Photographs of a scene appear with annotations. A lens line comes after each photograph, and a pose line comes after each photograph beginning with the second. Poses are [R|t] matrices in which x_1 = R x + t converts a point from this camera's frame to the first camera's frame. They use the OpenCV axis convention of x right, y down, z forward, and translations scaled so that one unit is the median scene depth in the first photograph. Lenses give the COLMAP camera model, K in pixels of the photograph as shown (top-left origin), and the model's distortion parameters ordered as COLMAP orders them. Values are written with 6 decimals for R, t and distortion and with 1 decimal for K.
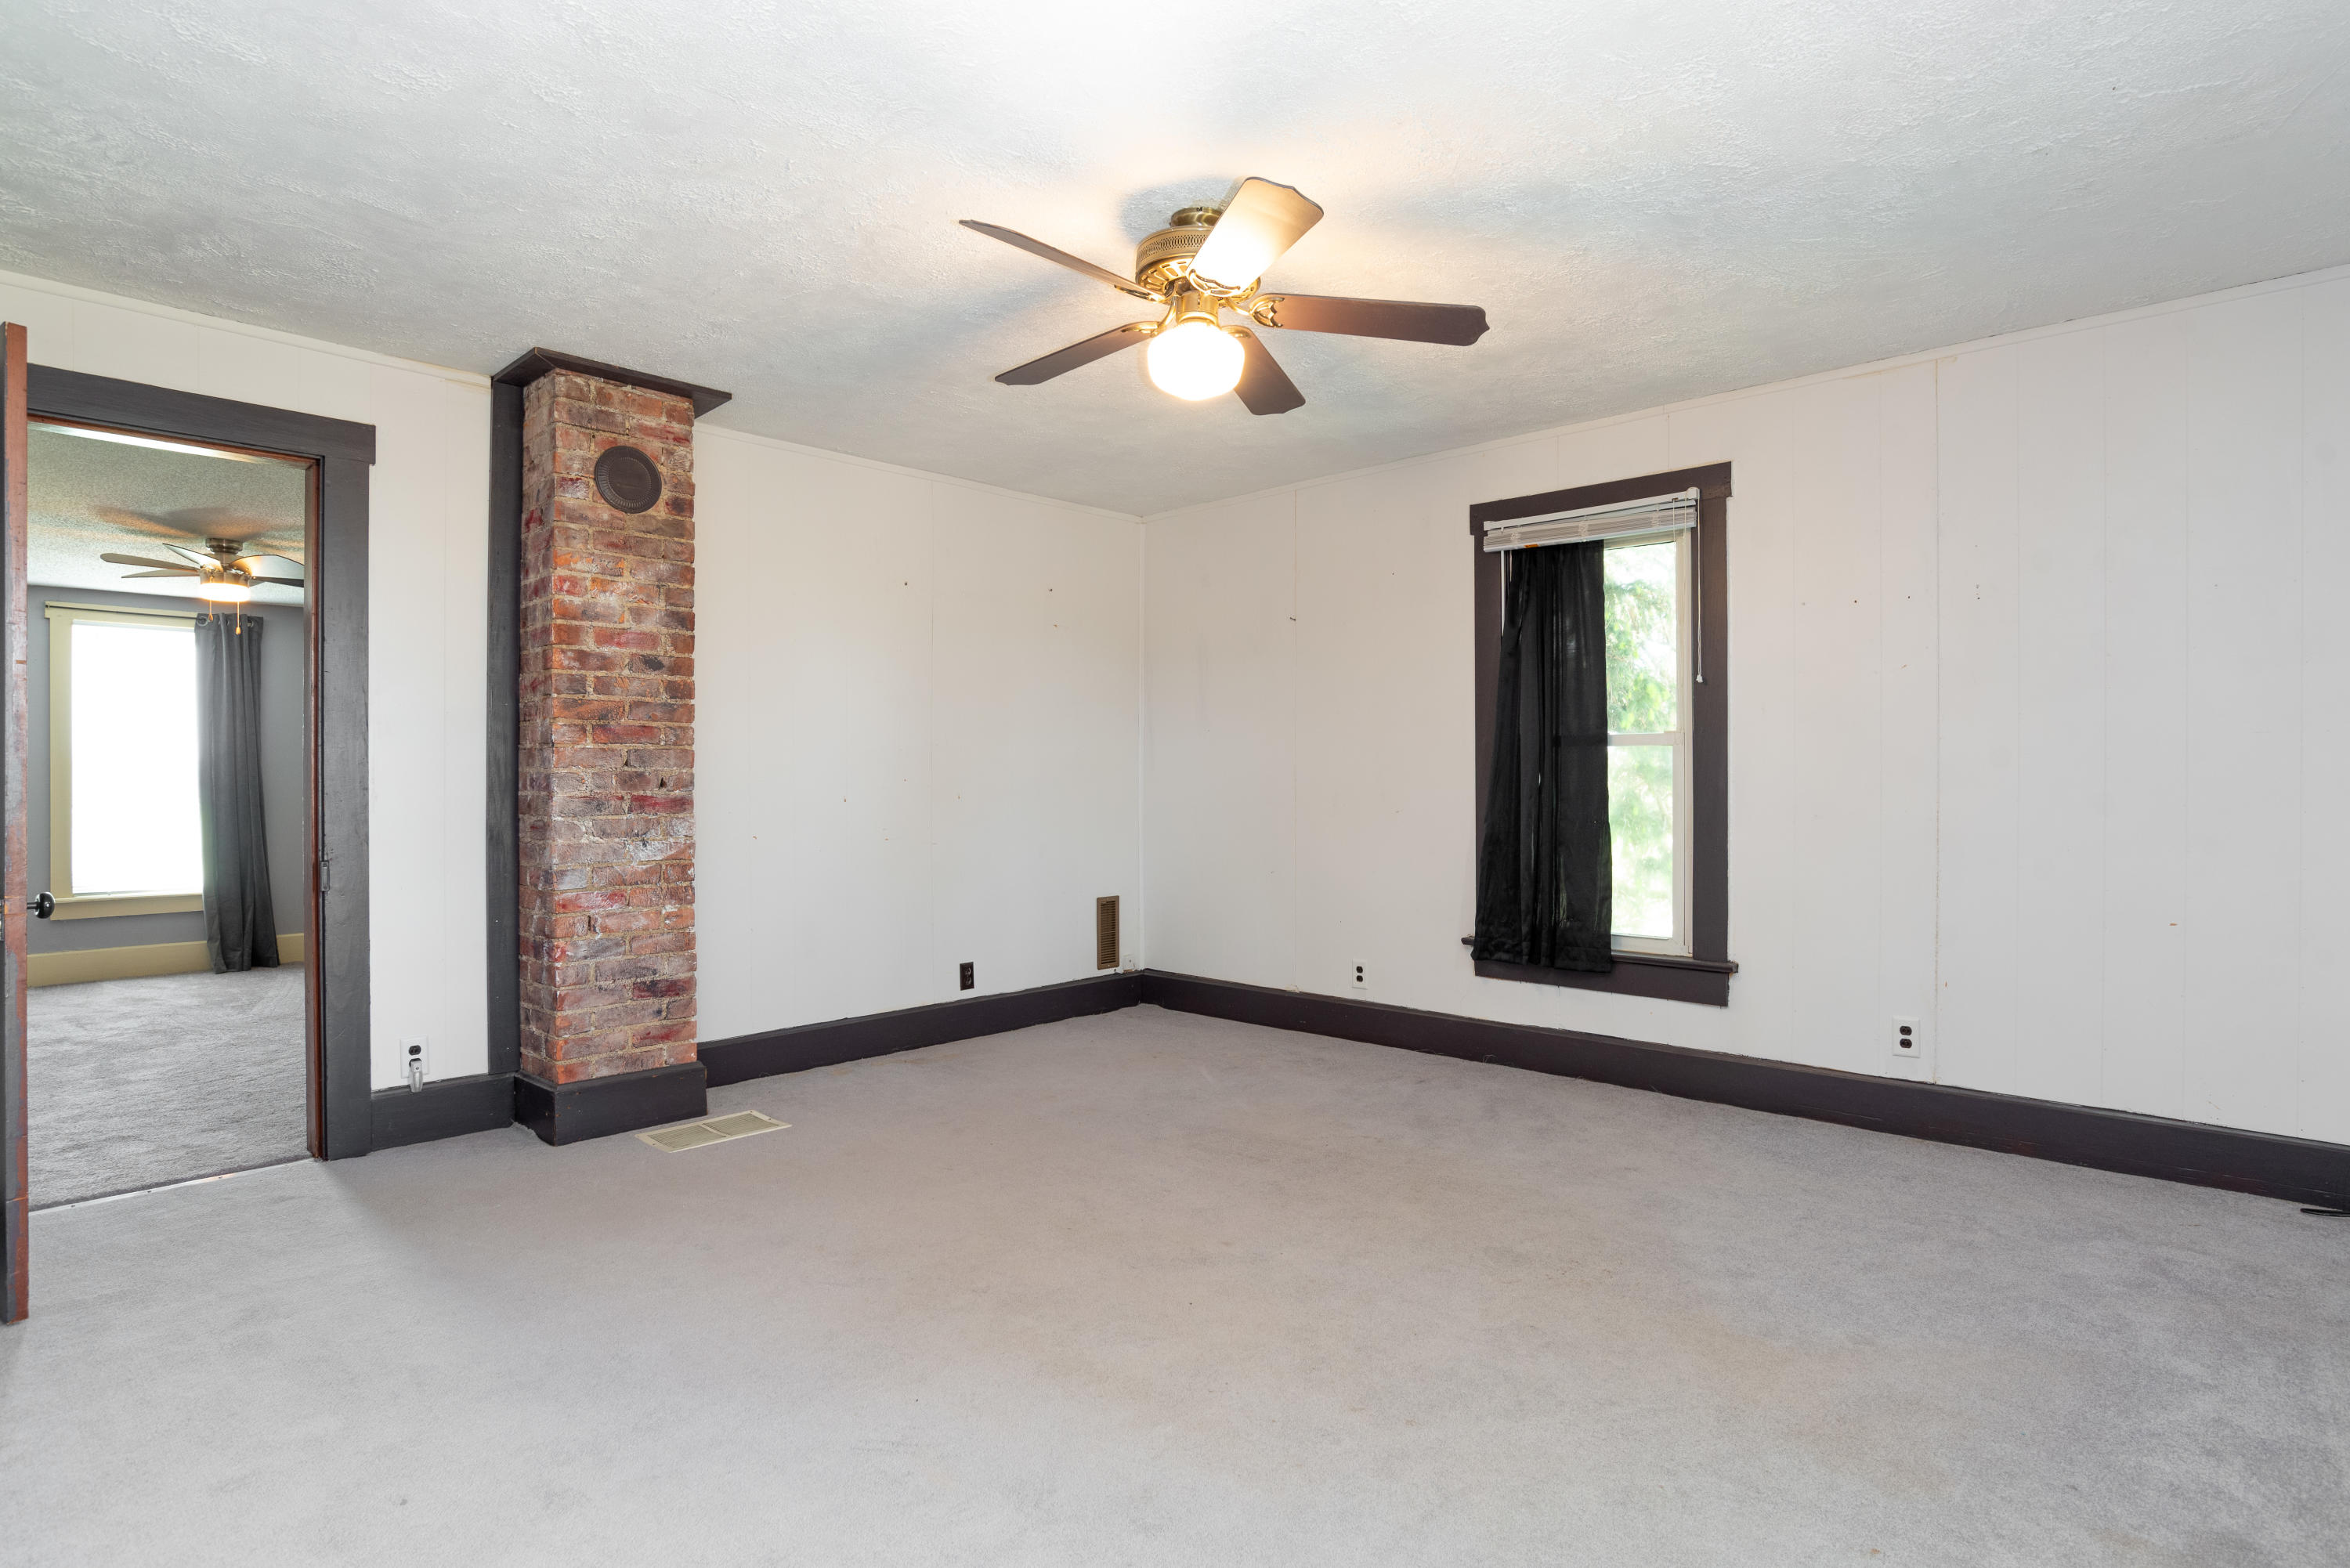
lens RADIAL K [[1233.9, 0, 1185.3], [0, 1233.9, 784.0], [0, 0, 1]] dist [-0.003486, 0.002133]
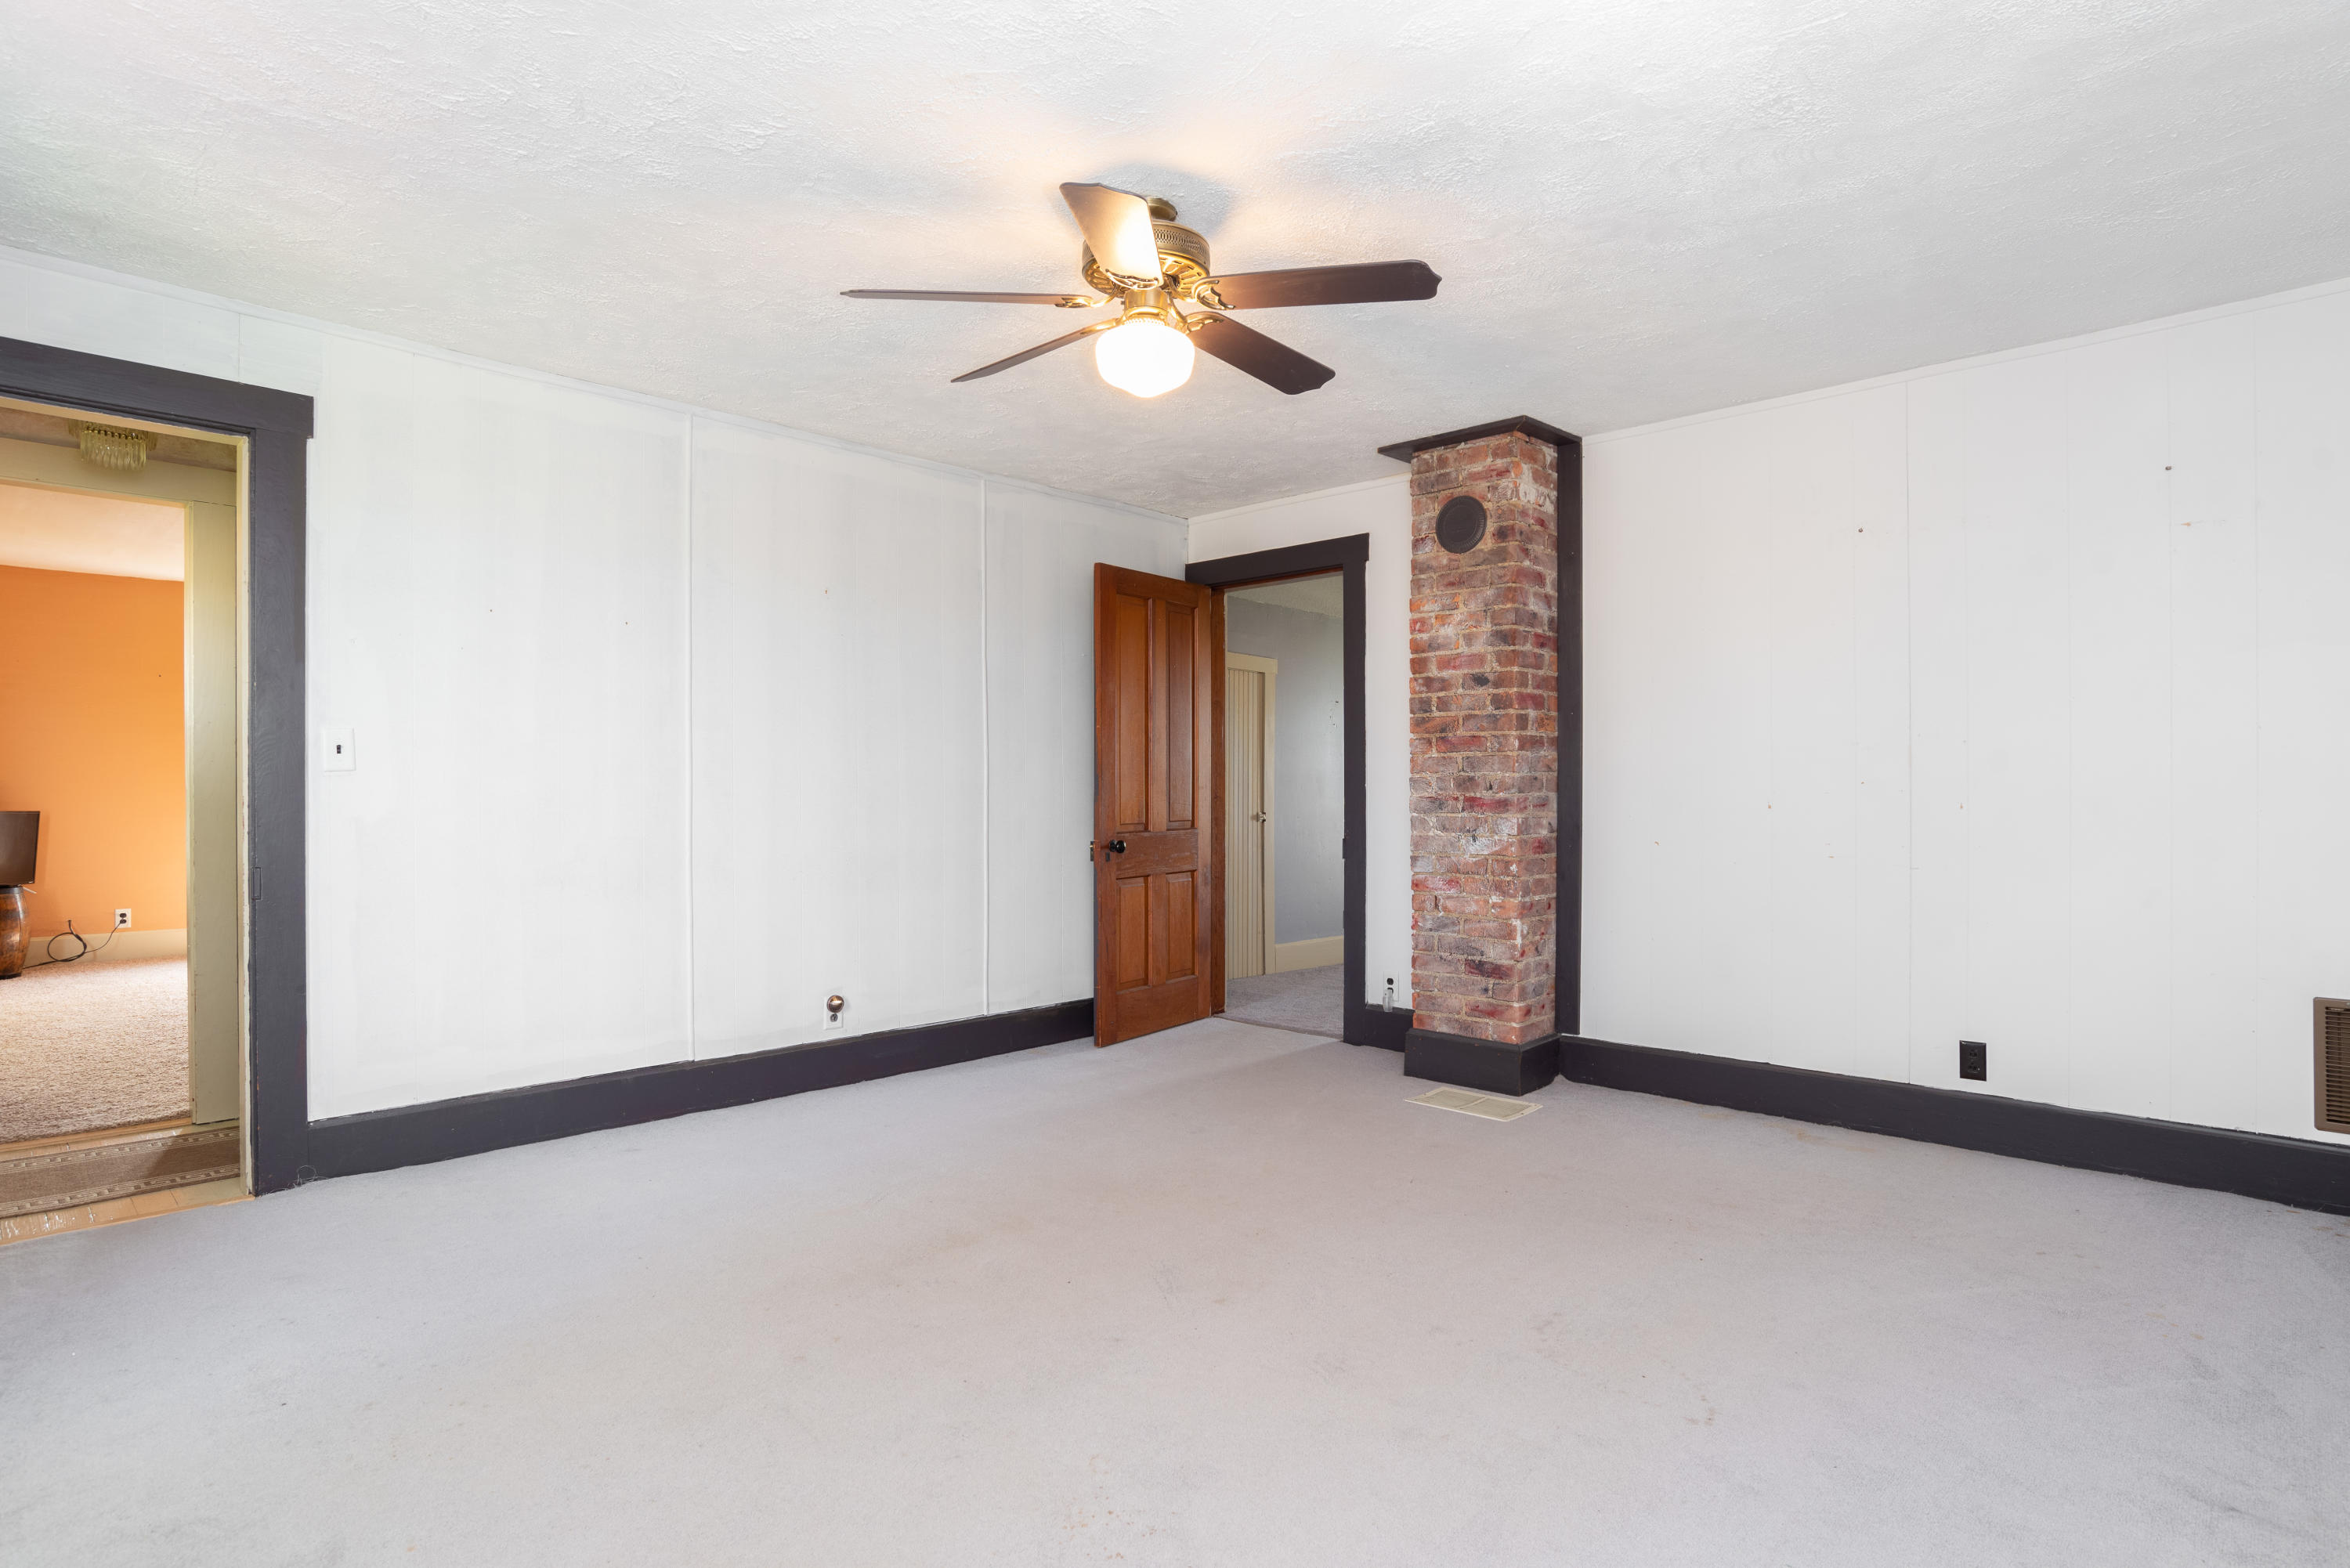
lens RADIAL K [[1233.9, 0, 1172.9], [0, 1233.9, 784.2], [0, 0, 1]] dist [-0.003486, 0.002133]
pose [[-0.007213, -0.000306, -0.999974, 0.710958], [-0.001279, 0.999999, -0.000297, -0.001649], [0.999973, 0.001277, -0.007213, 0.736843]]
